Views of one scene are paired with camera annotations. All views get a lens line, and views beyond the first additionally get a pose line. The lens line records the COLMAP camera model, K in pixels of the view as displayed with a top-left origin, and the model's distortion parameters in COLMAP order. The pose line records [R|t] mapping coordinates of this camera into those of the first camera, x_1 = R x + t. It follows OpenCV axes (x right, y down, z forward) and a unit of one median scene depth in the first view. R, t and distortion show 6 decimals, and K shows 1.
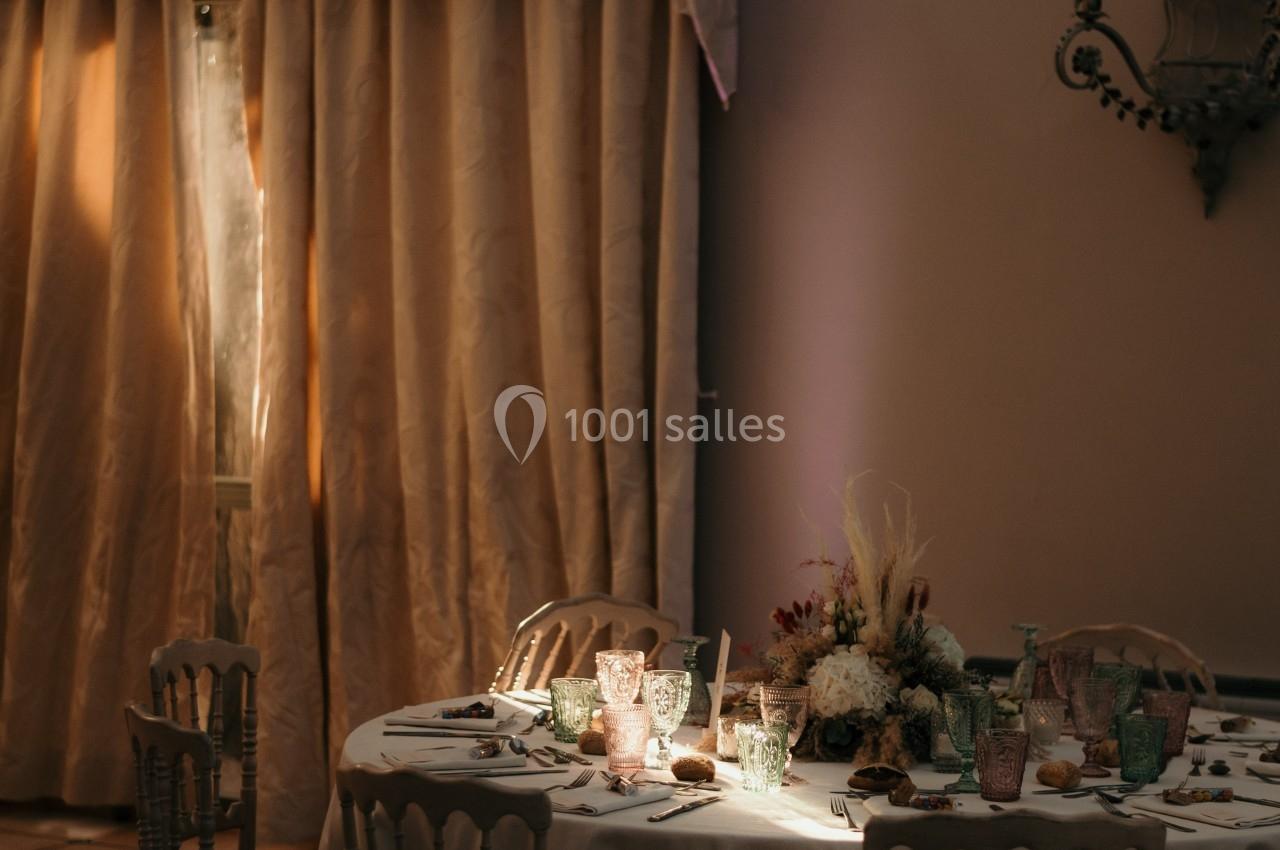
lens RADIAL K [[2092.0, 0, 640.2], [0, 2092.0, 425.3], [0, 0, 1]] dist [0.026927, 0.000000]
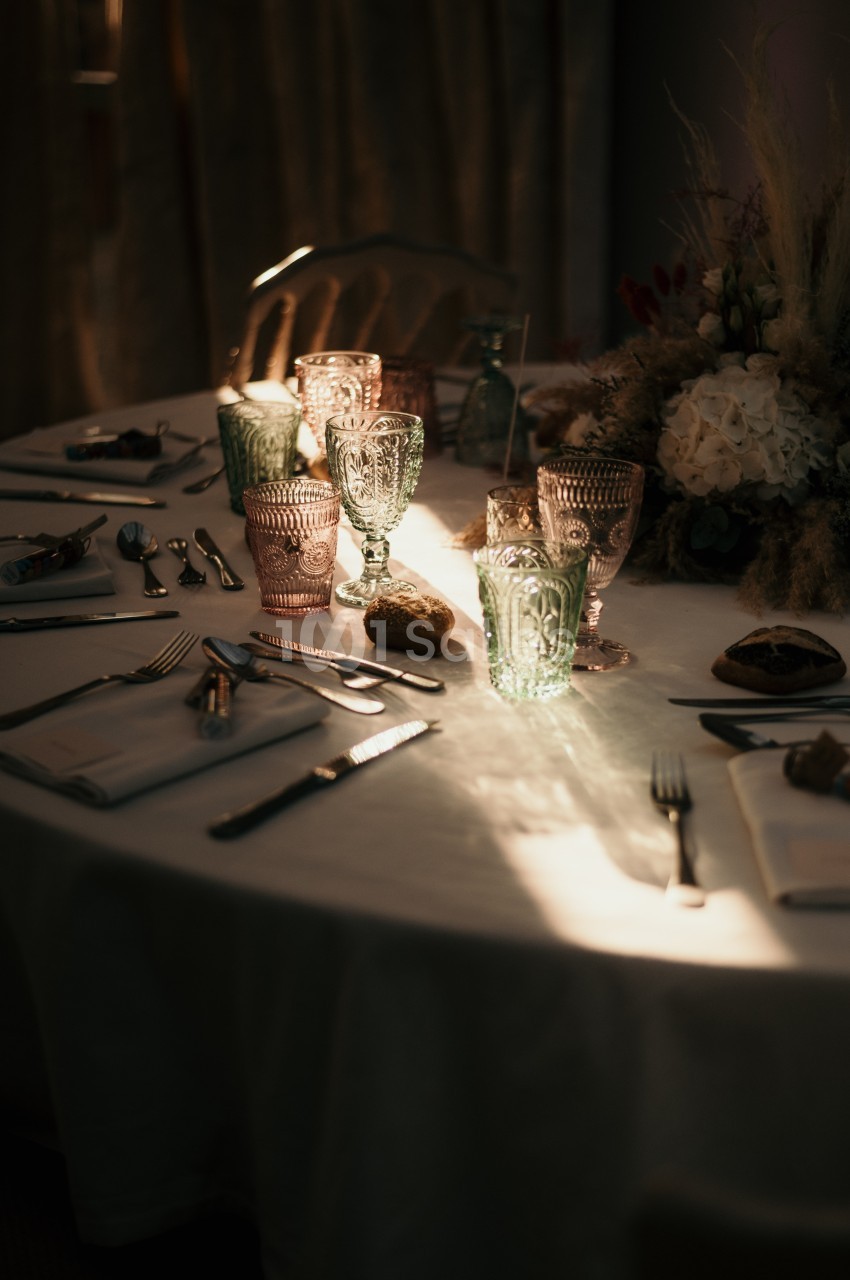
lens RADIAL K [[2092.0, 0, 424.5], [0, 2092.0, 639.6], [0, 0, 1]] dist [0.026927, 0.000000]
pose [[0.996655, 0.012938, -0.080693, 0.063973], [0.010376, 0.959364, 0.281982, 0.024585], [0.081062, -0.281876, 0.956020, 0.477407]]
